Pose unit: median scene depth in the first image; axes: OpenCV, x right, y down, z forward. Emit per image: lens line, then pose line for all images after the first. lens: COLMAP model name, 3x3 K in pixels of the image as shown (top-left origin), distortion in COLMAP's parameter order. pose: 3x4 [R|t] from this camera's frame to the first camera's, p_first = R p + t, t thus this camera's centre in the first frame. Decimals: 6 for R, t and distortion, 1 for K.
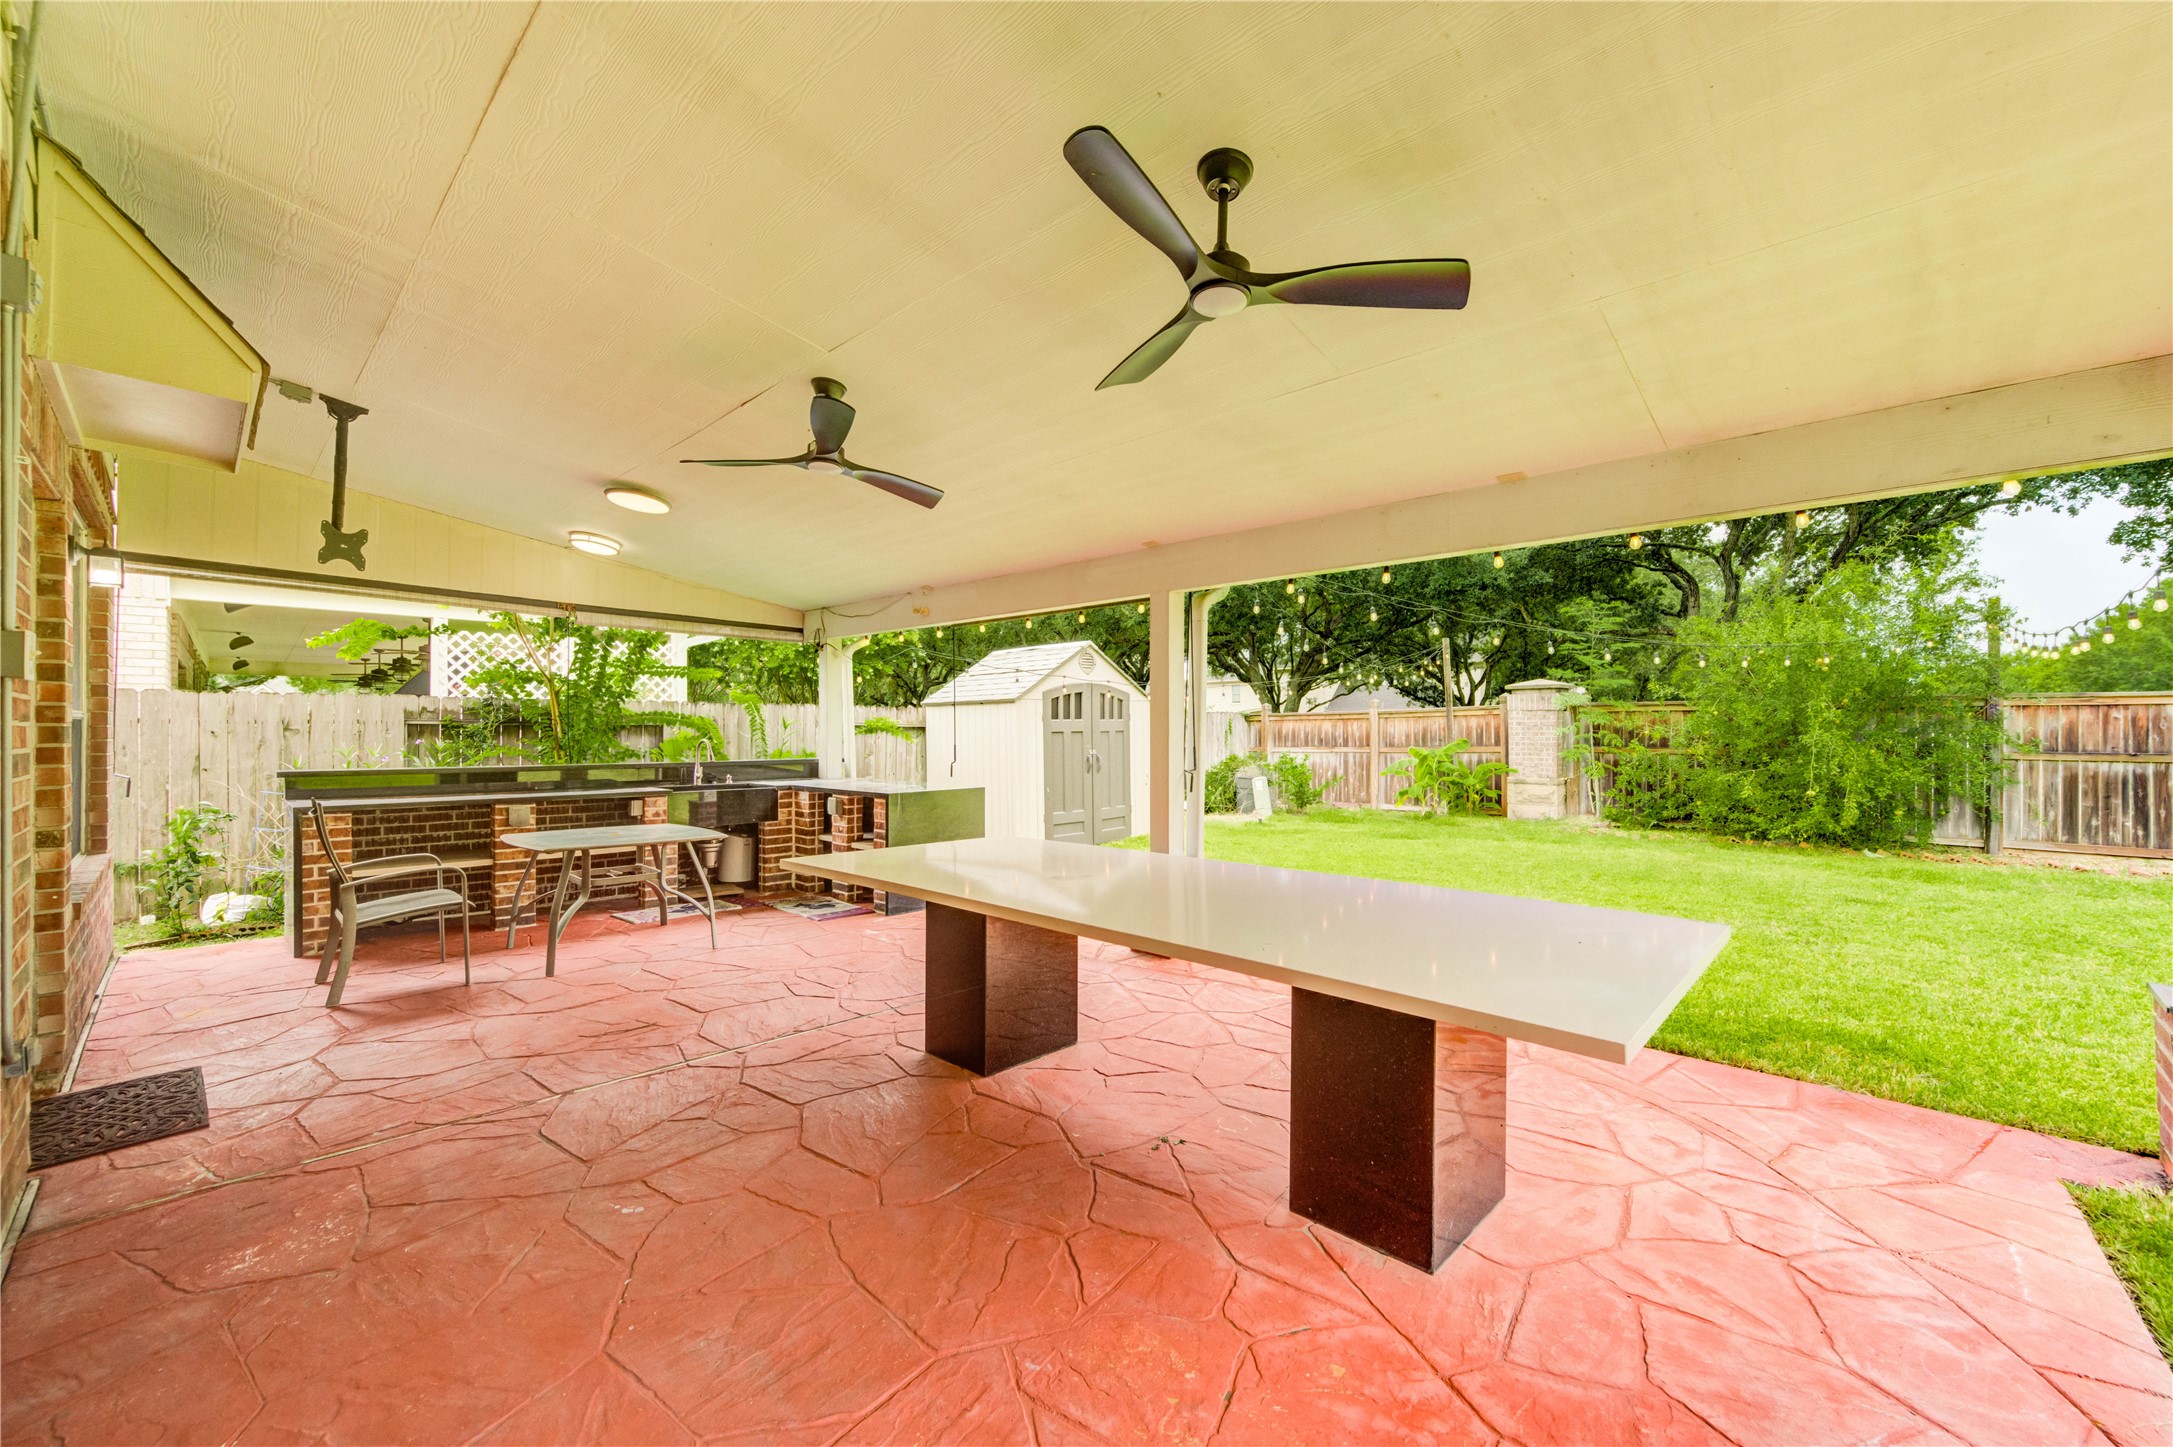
lens RADIAL K [[837.4, 0, 1078.6], [0, 837.4, 723.9], [0, 0, 1]] dist [0.004880, -0.002157]
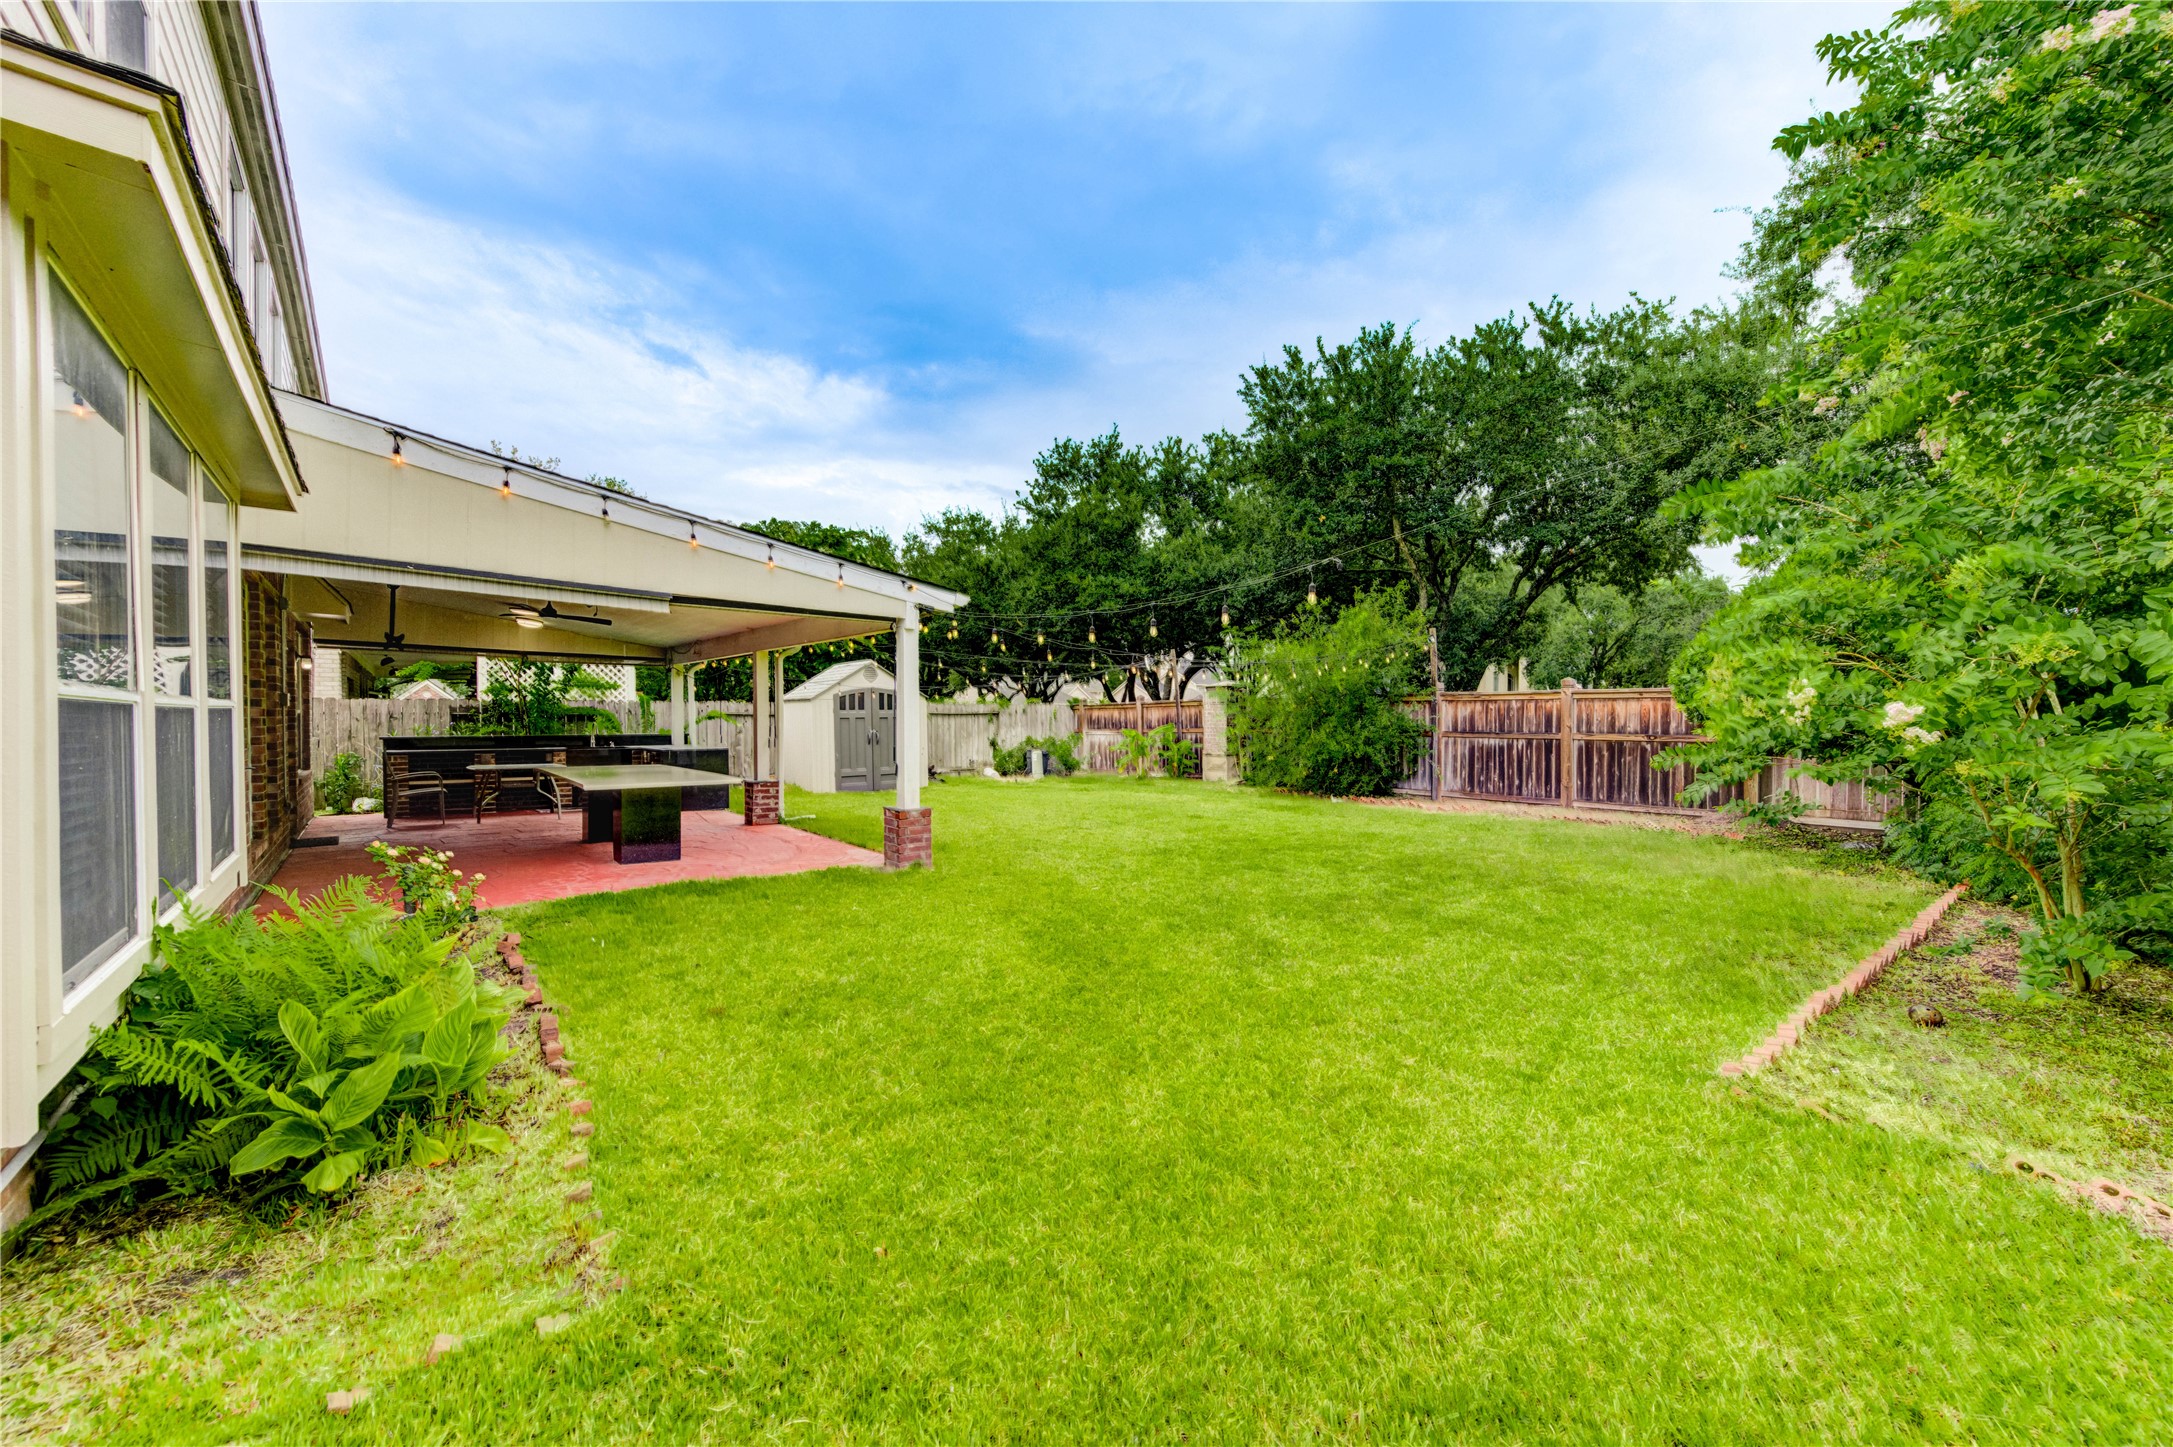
lens RADIAL K [[837.4, 0, 1095.2], [0, 837.4, 728.6], [0, 0, 1]] dist [0.004880, -0.002157]
pose [[0.994134, 0.001339, -0.108150, 0.670592], [0.001011, 0.999764, 0.021680, -0.005345], [0.108154, -0.021662, 0.993898, -0.574070]]
